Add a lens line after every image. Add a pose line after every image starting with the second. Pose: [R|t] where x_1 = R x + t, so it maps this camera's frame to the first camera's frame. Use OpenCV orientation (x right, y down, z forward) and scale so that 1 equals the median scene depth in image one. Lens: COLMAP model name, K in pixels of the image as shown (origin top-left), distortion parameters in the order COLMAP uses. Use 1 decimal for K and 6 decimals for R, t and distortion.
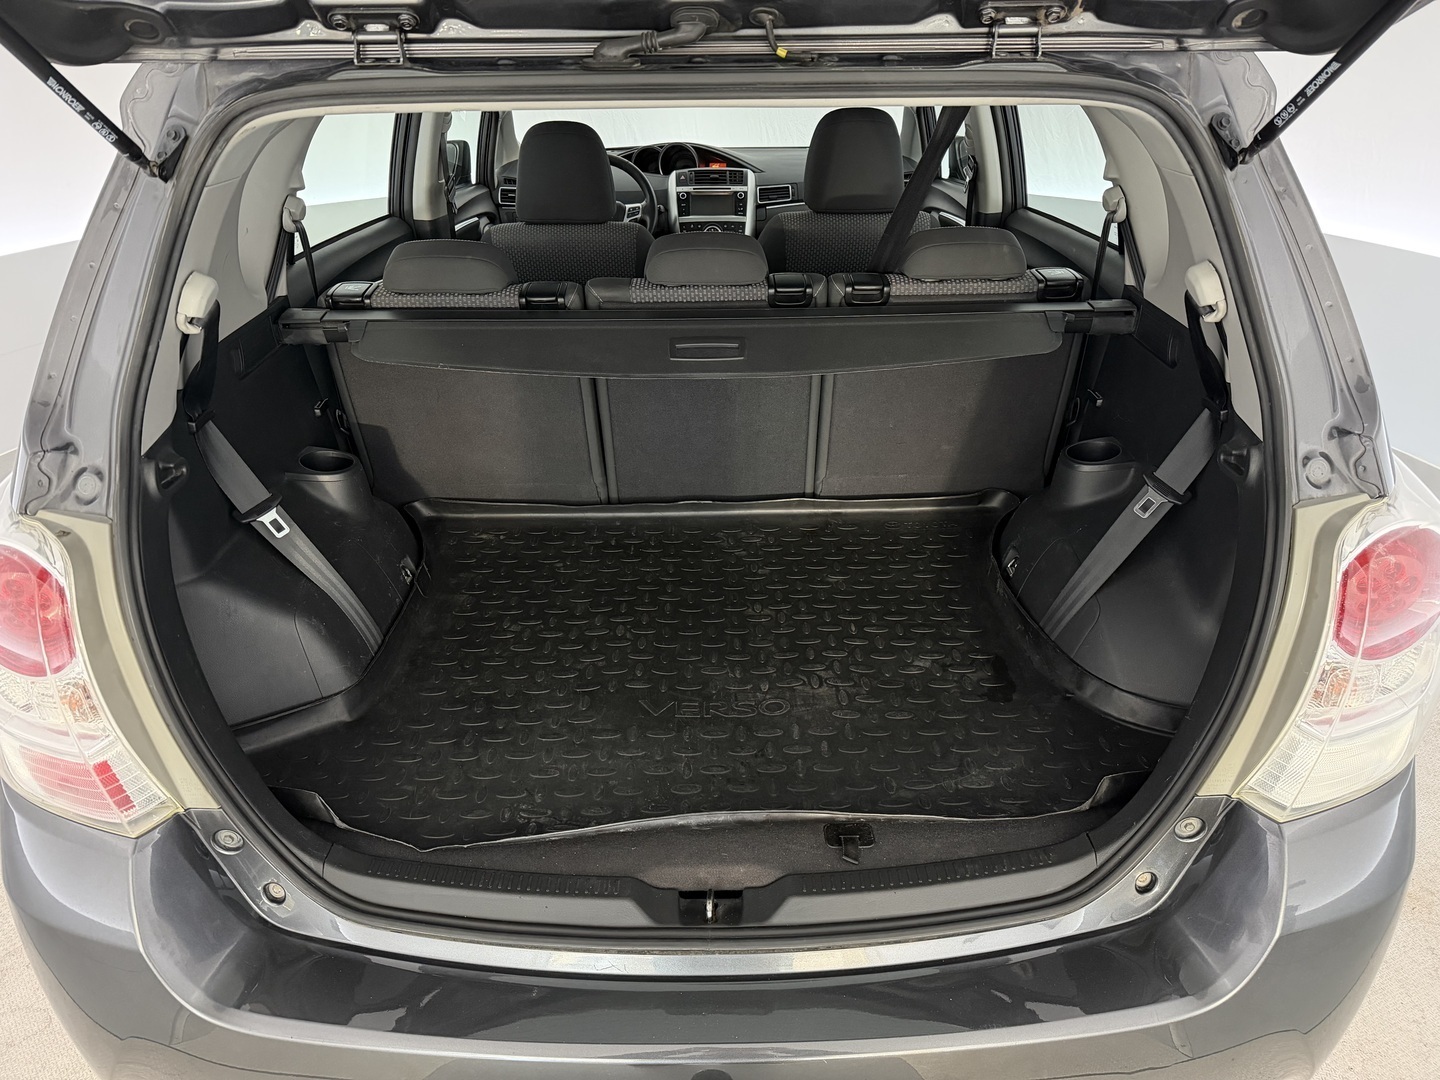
lens RADIAL K [[1024.1, 0, 722.7], [0, 1024.1, 539.3], [0, 0, 1]] dist [0.003400, -0.005470]
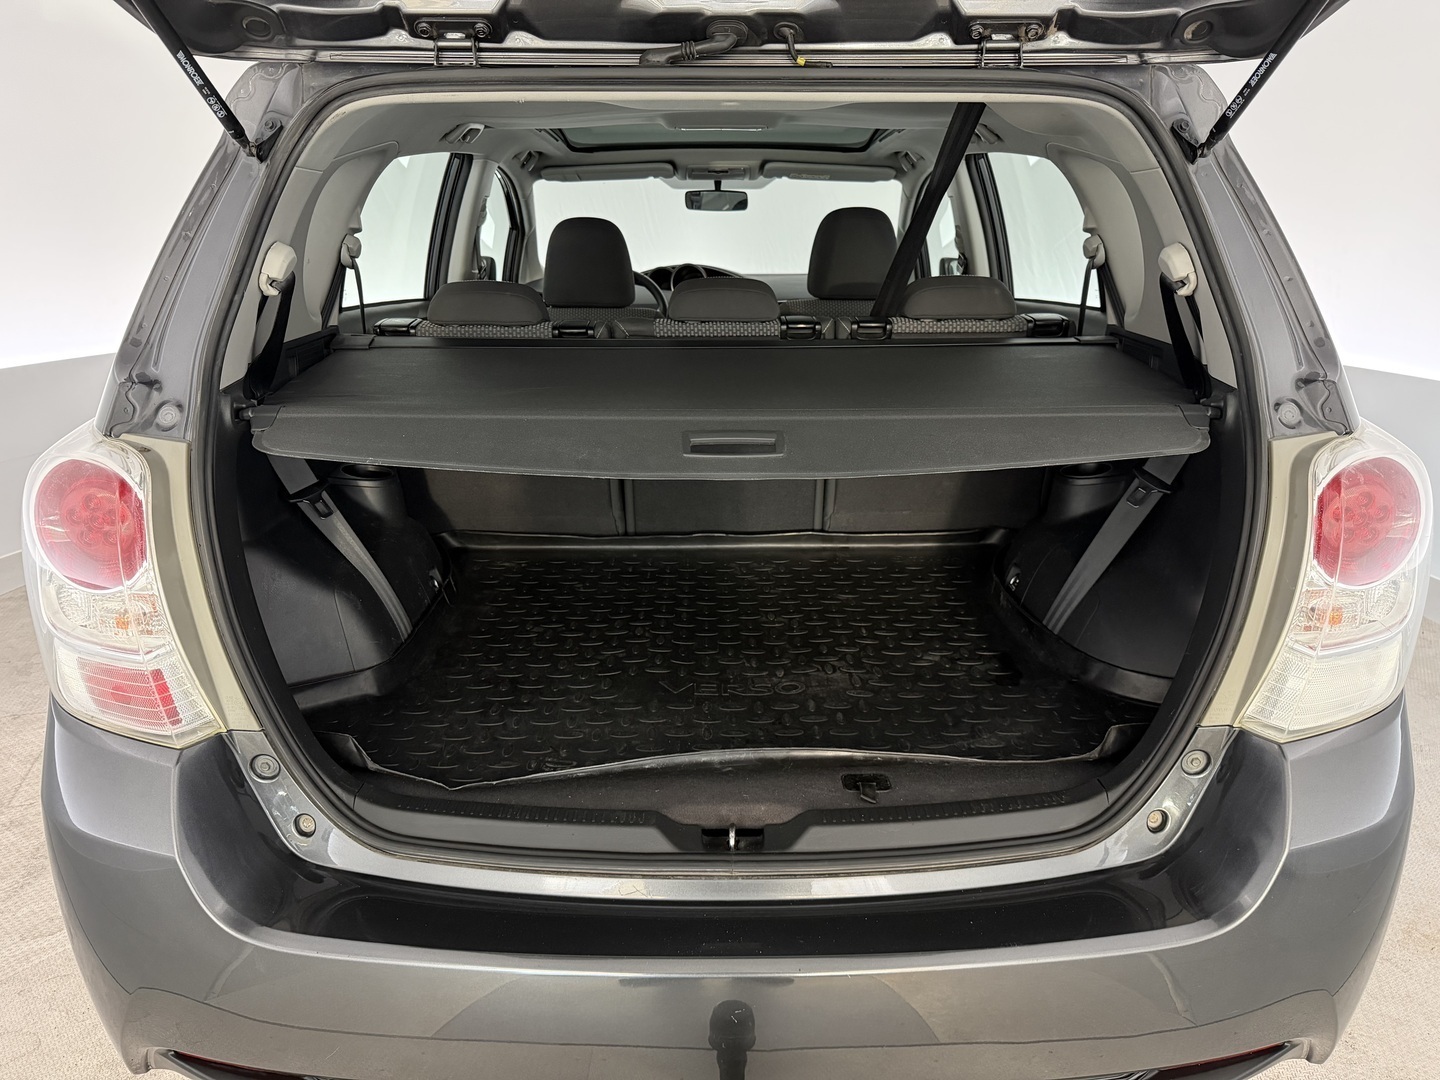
lens RADIAL K [[1024.7, 0, 725.5], [0, 1024.7, 536.0], [0, 0, 1]] dist [0.005028, -0.007383]
pose [[0.999944, 0.008639, 0.006141, -0.028609], [-0.007526, 0.986668, -0.162570, 0.229923], [-0.007464, 0.162515, 0.986678, -0.058227]]
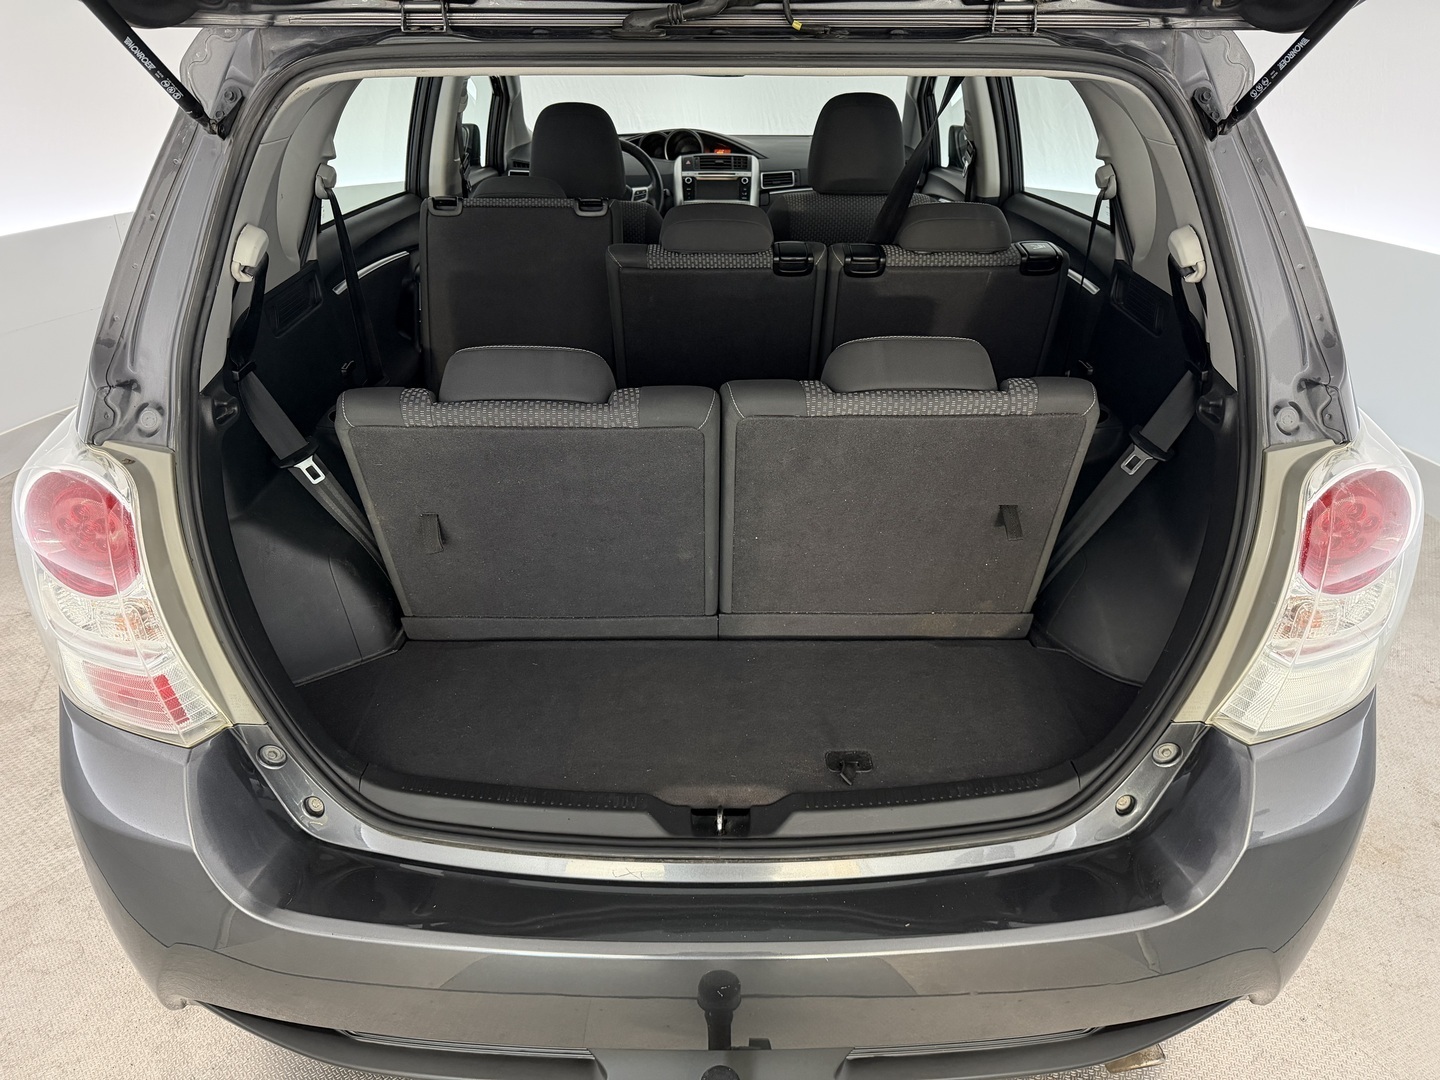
lens RADIAL K [[1022.8, 0, 720.0], [0, 1022.8, 540.0], [0, 0, 1]] dist [0.019595, -0.028625]
pose [[0.999935, 0.010866, 0.003526, -0.019773], [-0.010877, 0.999936, 0.003233, 0.059858], [-0.003491, -0.003271, 0.999989, -0.076958]]
